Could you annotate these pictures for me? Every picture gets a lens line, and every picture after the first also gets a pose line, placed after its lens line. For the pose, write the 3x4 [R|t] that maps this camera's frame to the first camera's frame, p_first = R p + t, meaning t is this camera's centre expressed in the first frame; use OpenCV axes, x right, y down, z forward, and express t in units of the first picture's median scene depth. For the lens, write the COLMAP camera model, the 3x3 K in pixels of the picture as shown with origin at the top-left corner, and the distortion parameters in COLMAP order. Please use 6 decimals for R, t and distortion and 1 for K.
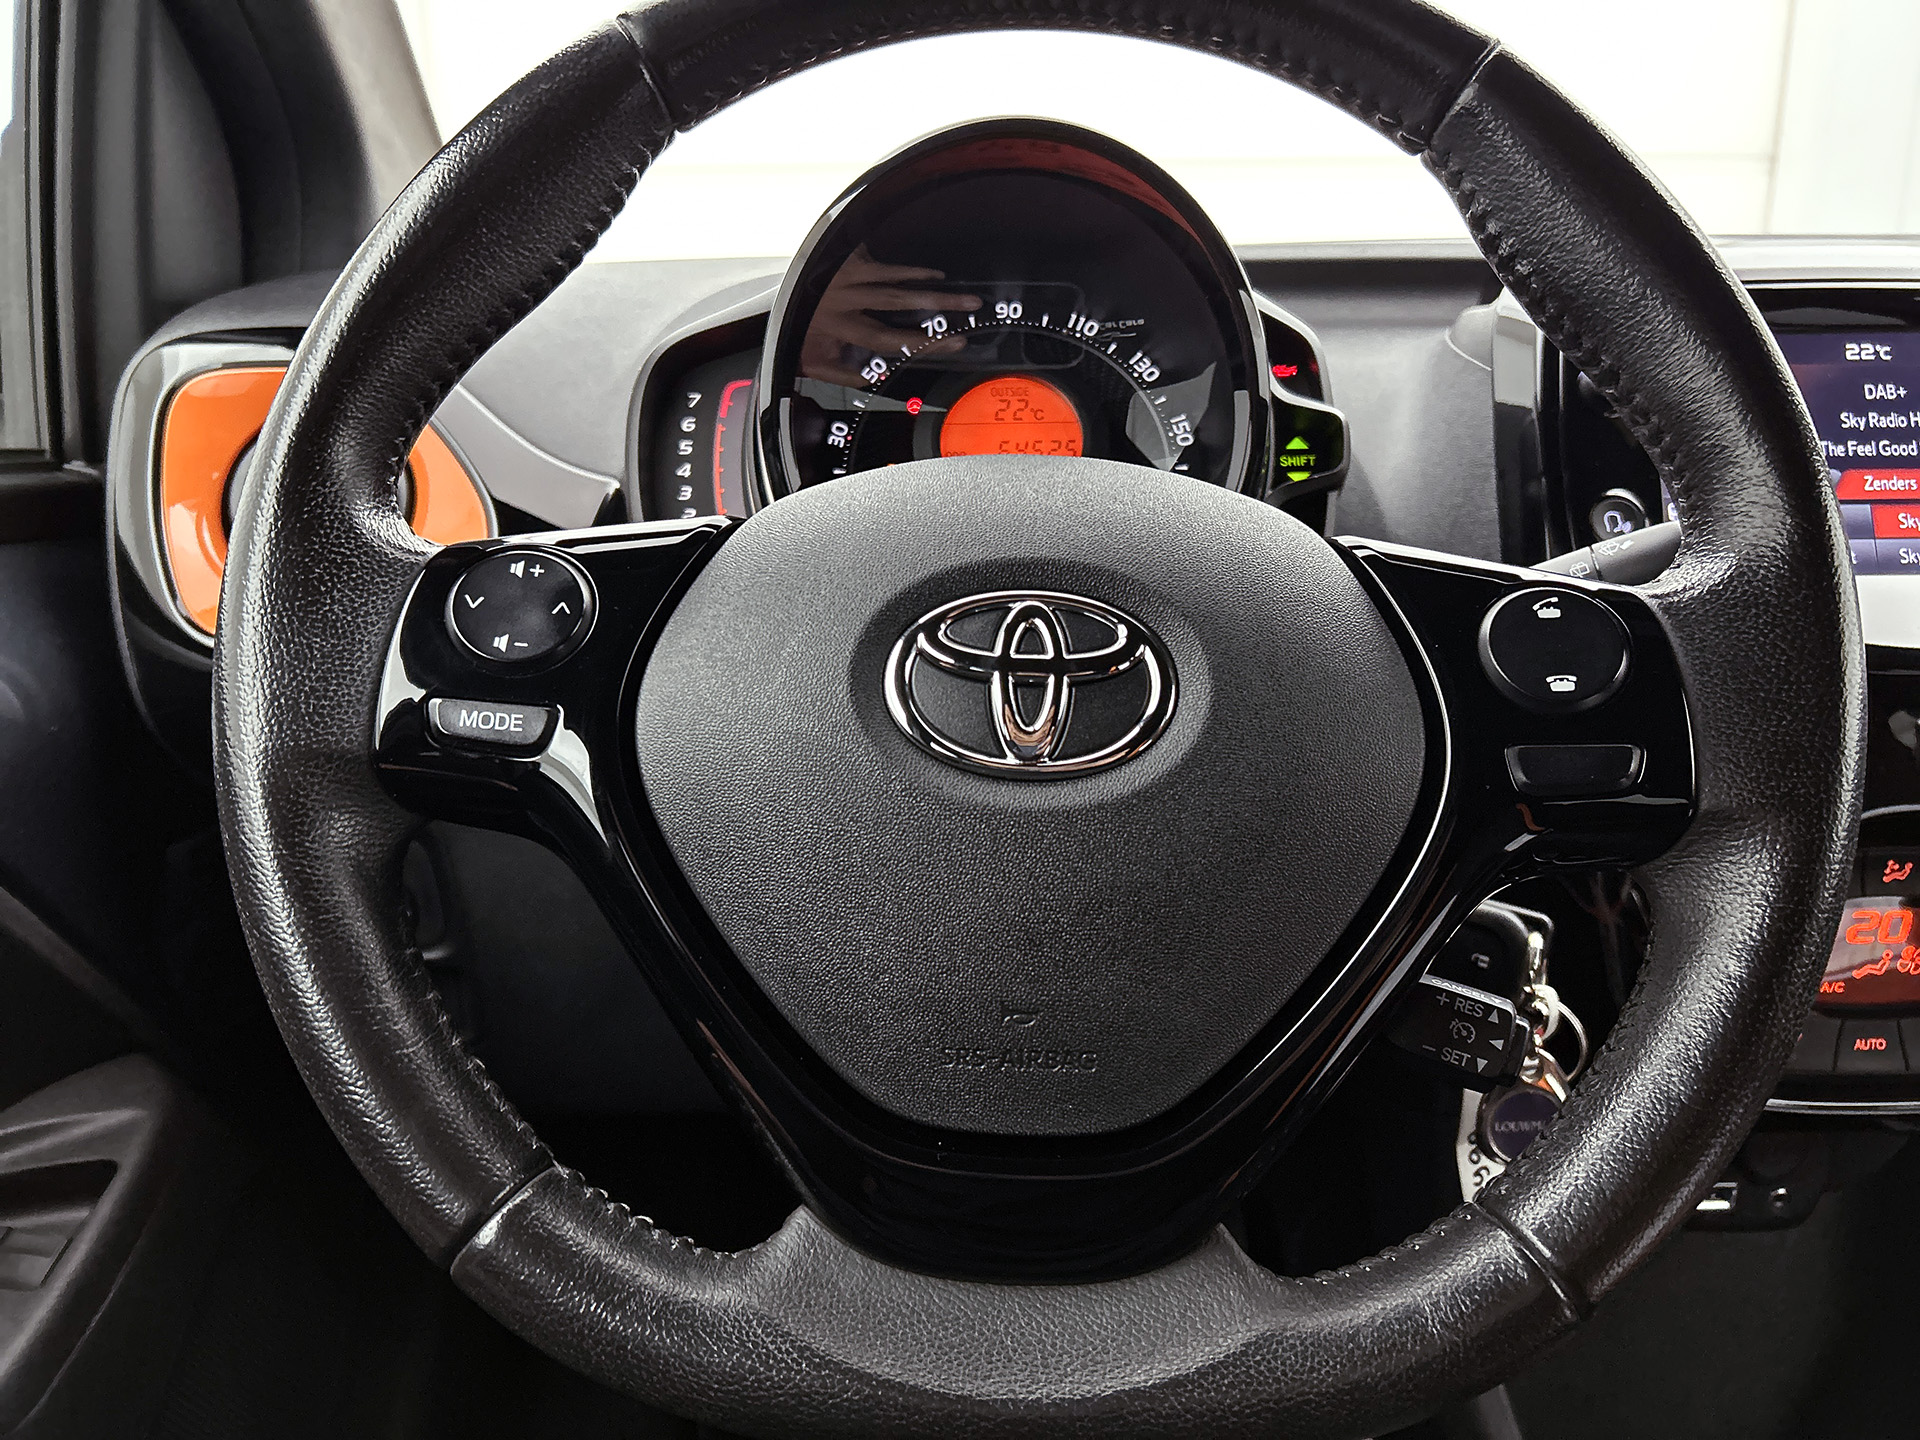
lens RADIAL K [[1487.1, 0, 956.5], [0, 1487.1, 696.2], [0, 0, 1]] dist [0.043777, -0.055568]
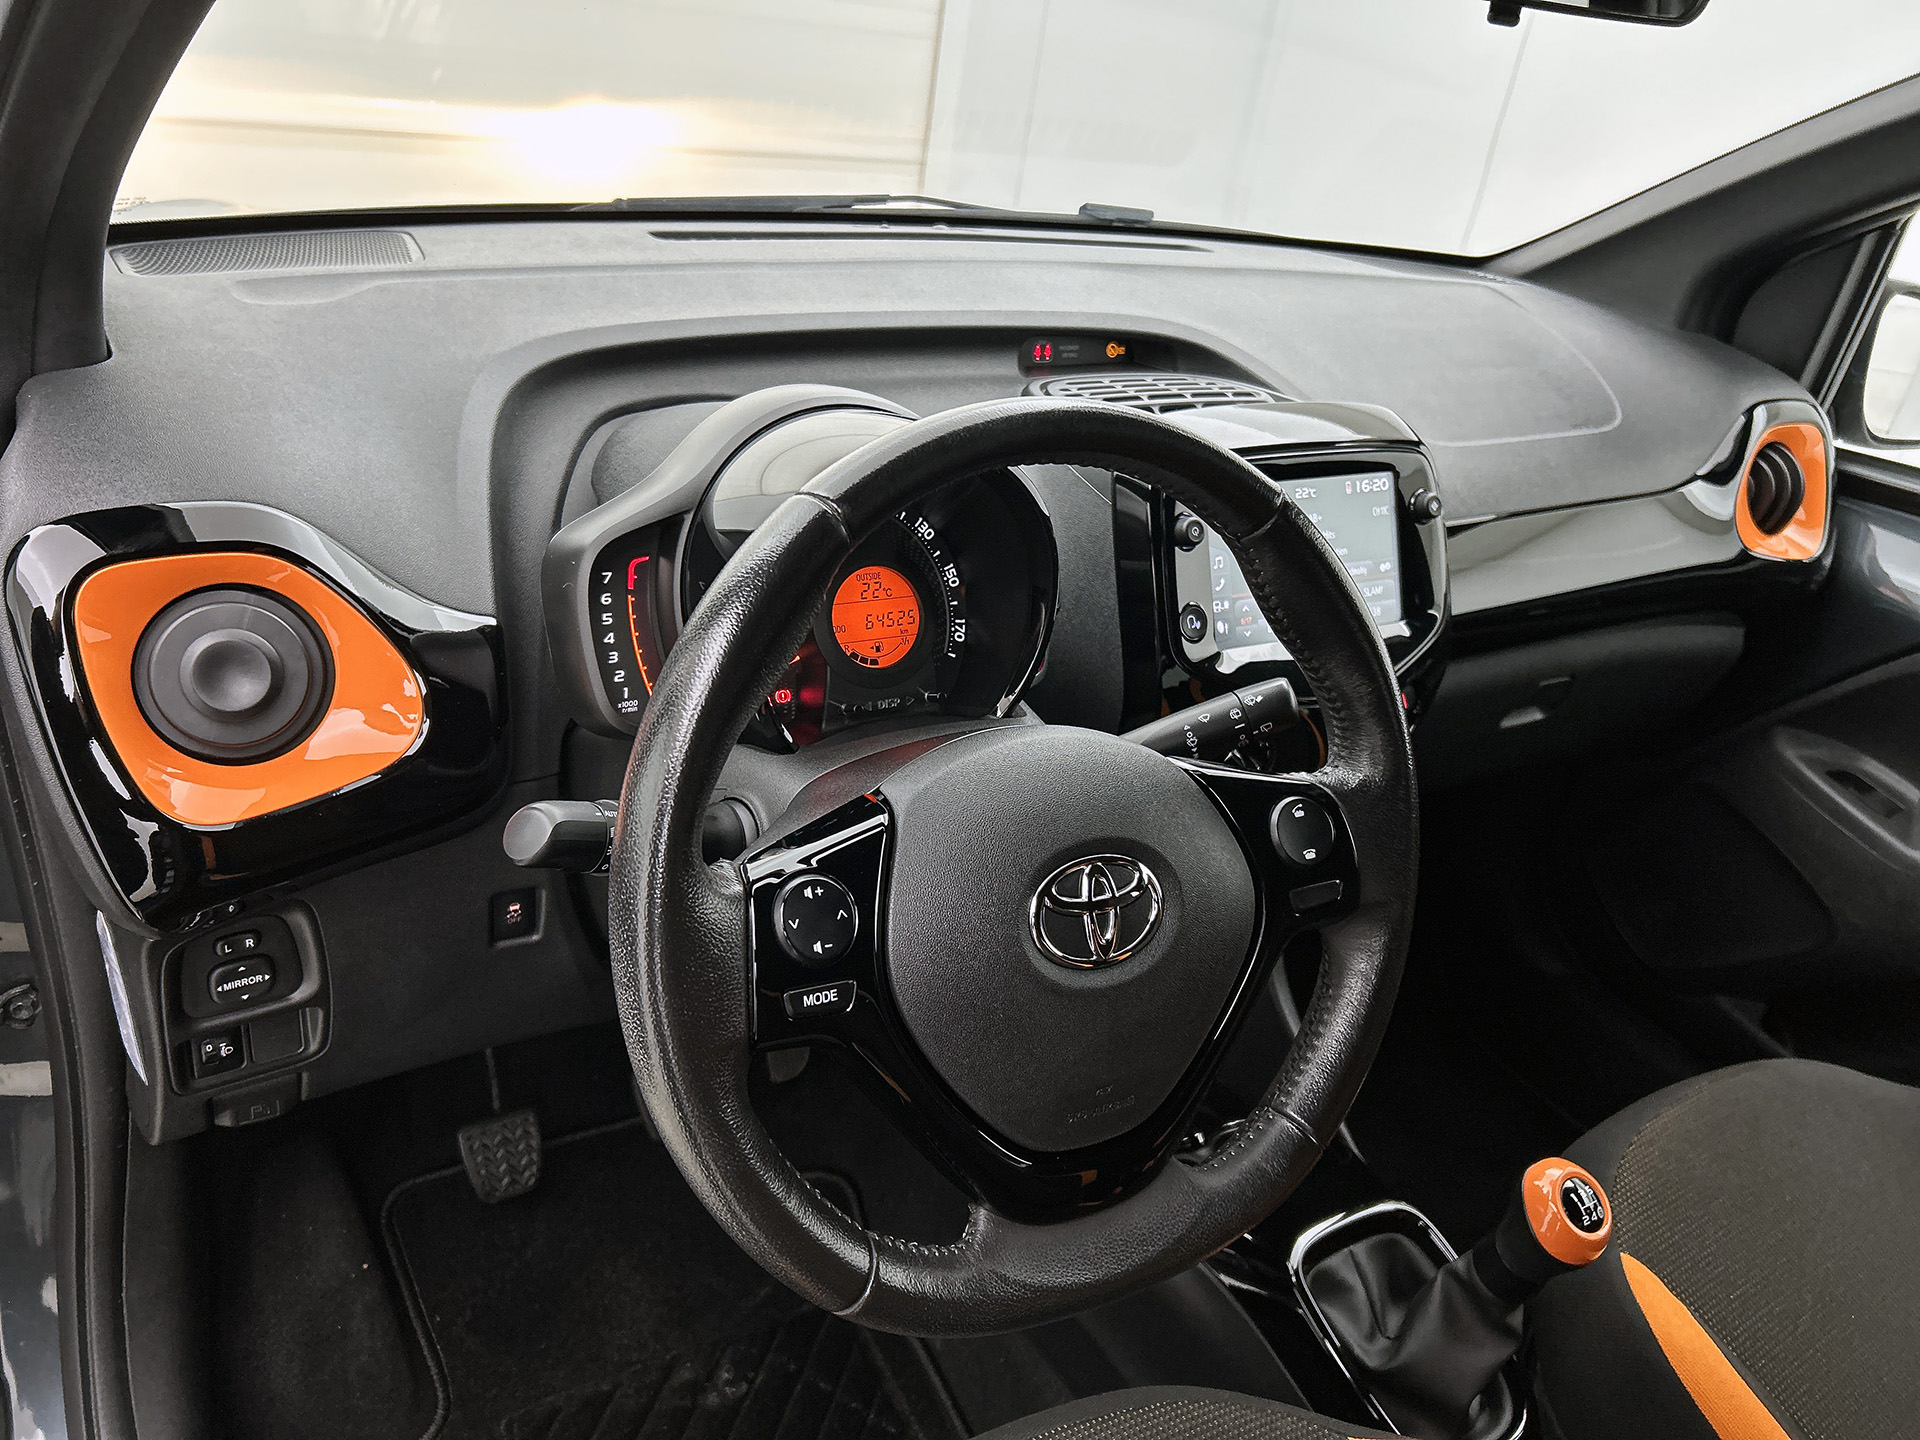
lens RADIAL K [[1487.1, 0, 976.4], [0, 1487.1, 725.7], [0, 0, 1]] dist [0.043777, -0.055568]
pose [[0.836822, -0.137980, 0.529803, -0.602475], [-0.015352, 0.961425, 0.274638, -0.433167], [-0.547260, -0.237957, 0.802423, -0.181360]]
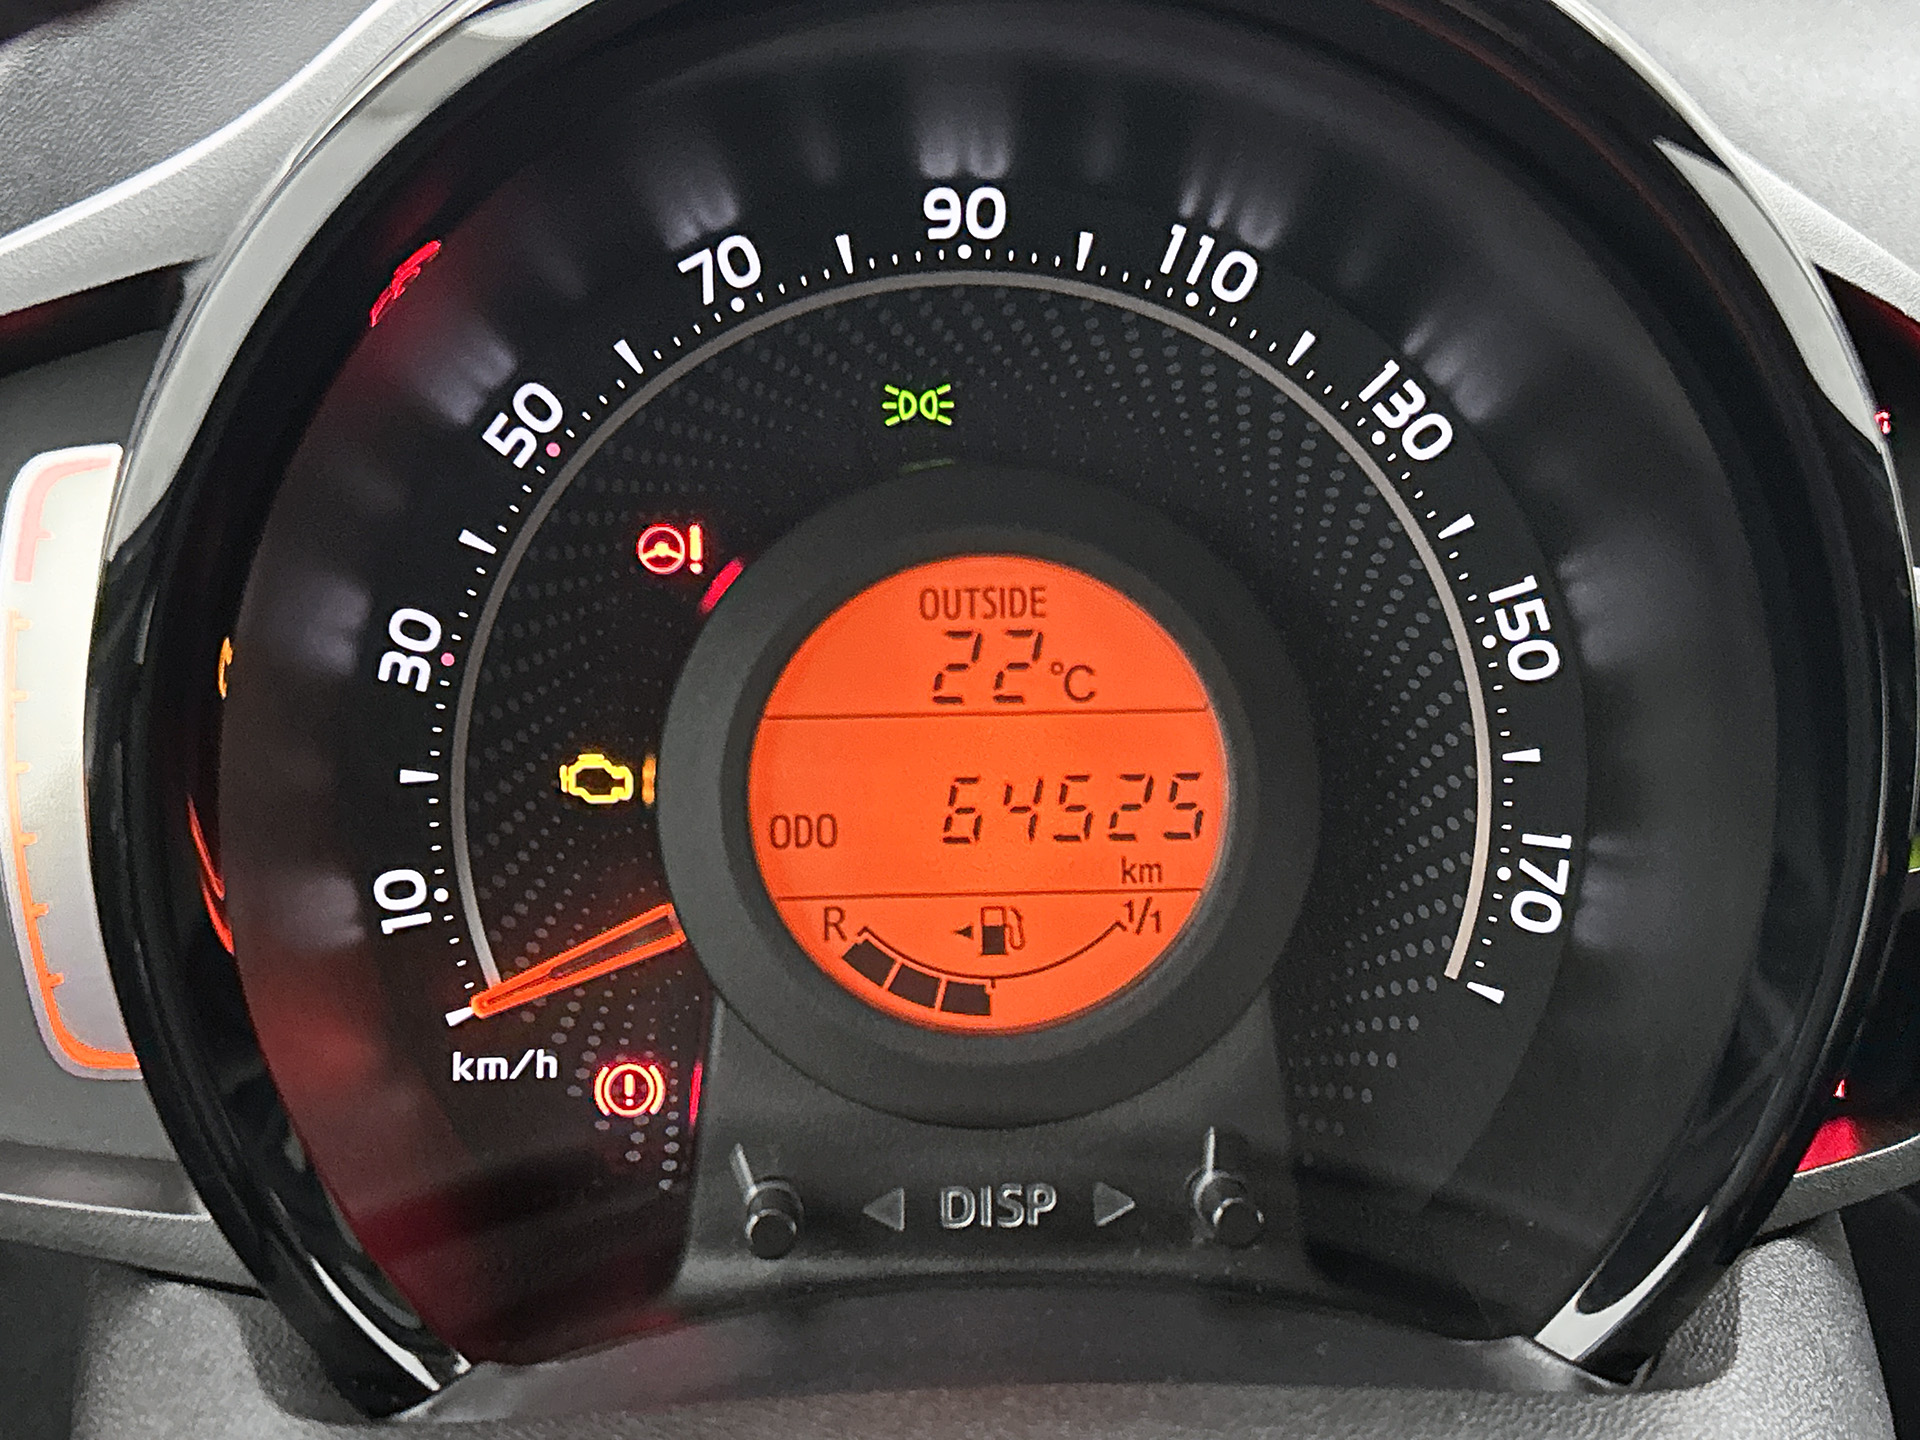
lens RADIAL K [[2957.6, 0, 945.9], [0, 2957.6, 628.9], [0, 0, 1]] dist [-0.031393, 0.000000]
pose [[0.998092, -0.014123, 0.060099, -0.006412], [0.002401, 0.981625, 0.190807, -0.299217], [-0.061690, -0.190299, 0.979786, 0.406997]]
